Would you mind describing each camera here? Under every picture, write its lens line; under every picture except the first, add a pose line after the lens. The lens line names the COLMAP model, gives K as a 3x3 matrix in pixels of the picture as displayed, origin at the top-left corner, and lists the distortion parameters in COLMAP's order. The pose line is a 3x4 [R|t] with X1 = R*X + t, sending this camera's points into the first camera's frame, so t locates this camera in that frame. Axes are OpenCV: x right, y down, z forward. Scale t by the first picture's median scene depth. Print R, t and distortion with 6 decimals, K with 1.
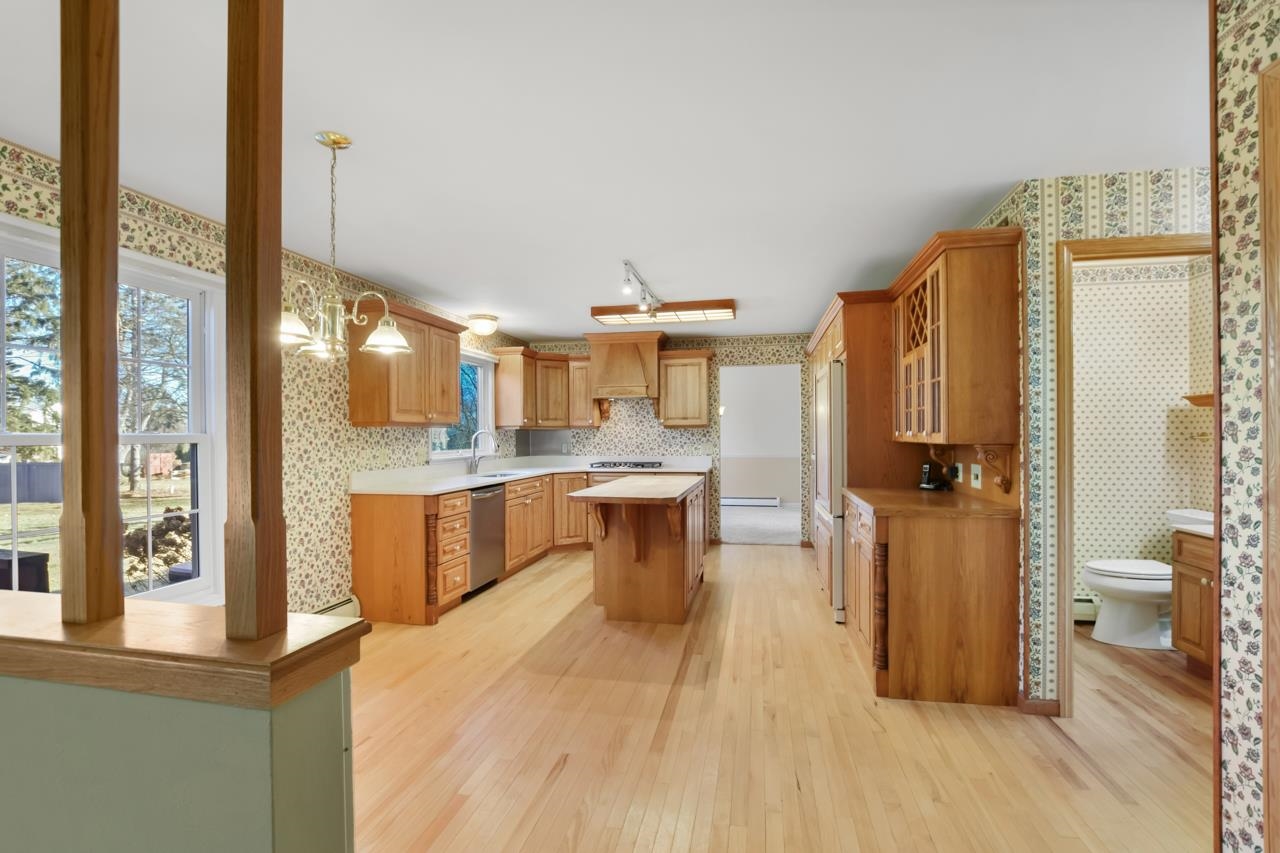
lens RADIAL K [[566.2, 0, 642.6], [0, 566.2, 435.0], [0, 0, 1]] dist [-0.034265, 0.007933]
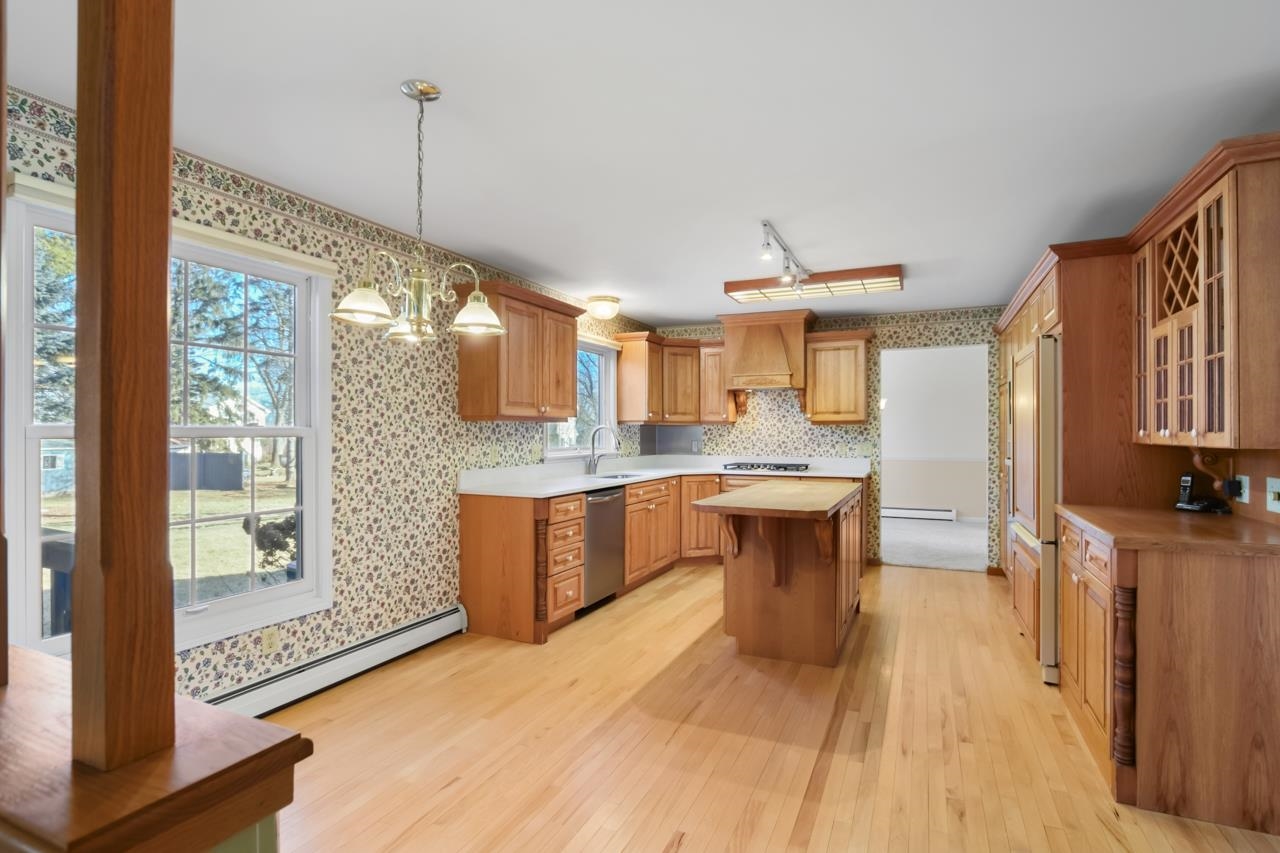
lens RADIAL K [[621.7, 0, 644.3], [0, 621.7, 427.4], [0, 0, 1]] dist [-0.027342, 0.005523]
pose [[0.974844, 0.005996, -0.222808, 0.001536], [-0.007535, 0.999953, -0.006061, 0.000005], [0.222761, 0.007587, 0.974843, 0.074789]]
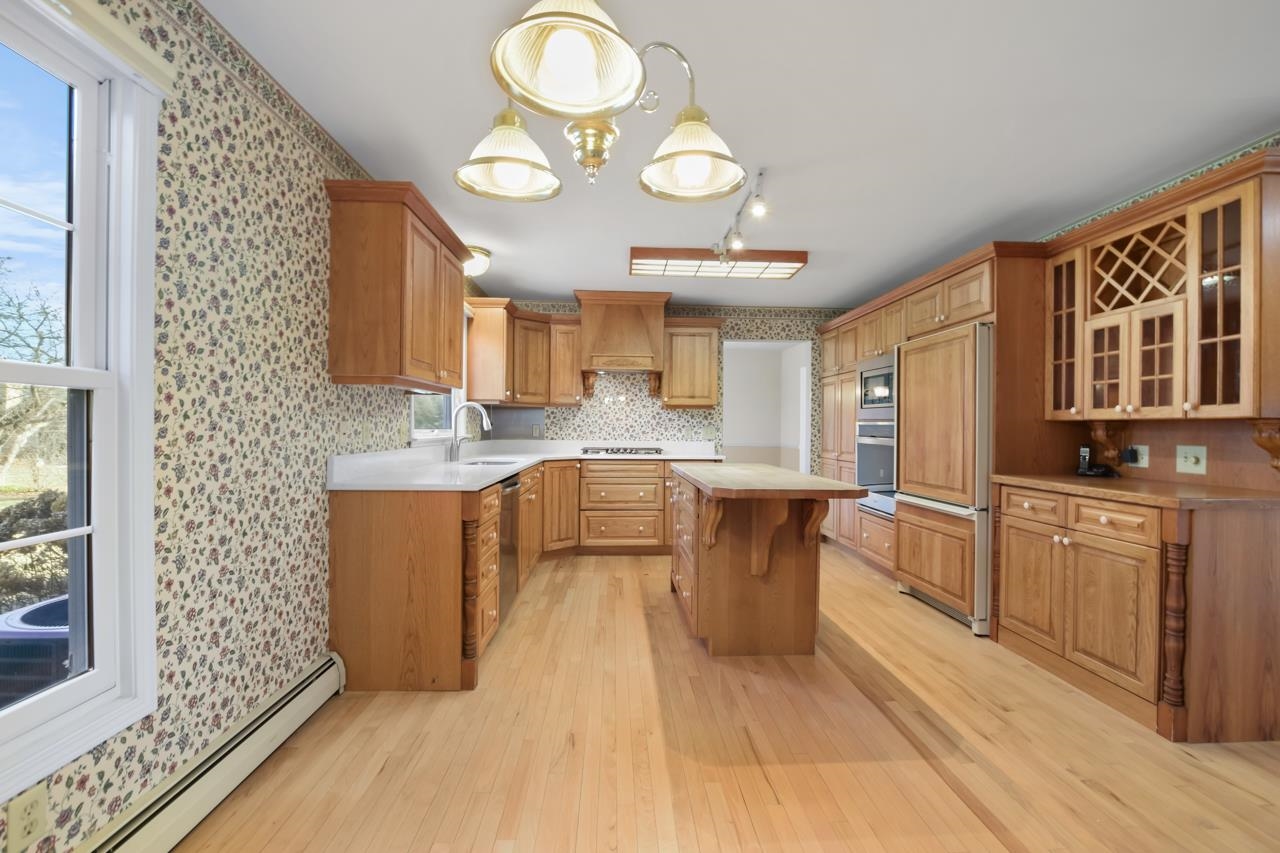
lens RADIAL K [[566.2, 0, 644.5], [0, 566.2, 426.3], [0, 0, 1]] dist [-0.034265, 0.007933]
pose [[0.968032, 0.016231, 0.250302, -0.335261], [-0.015936, 0.999868, -0.003206, 0.029994], [-0.250321, -0.000886, 0.968162, 0.306440]]
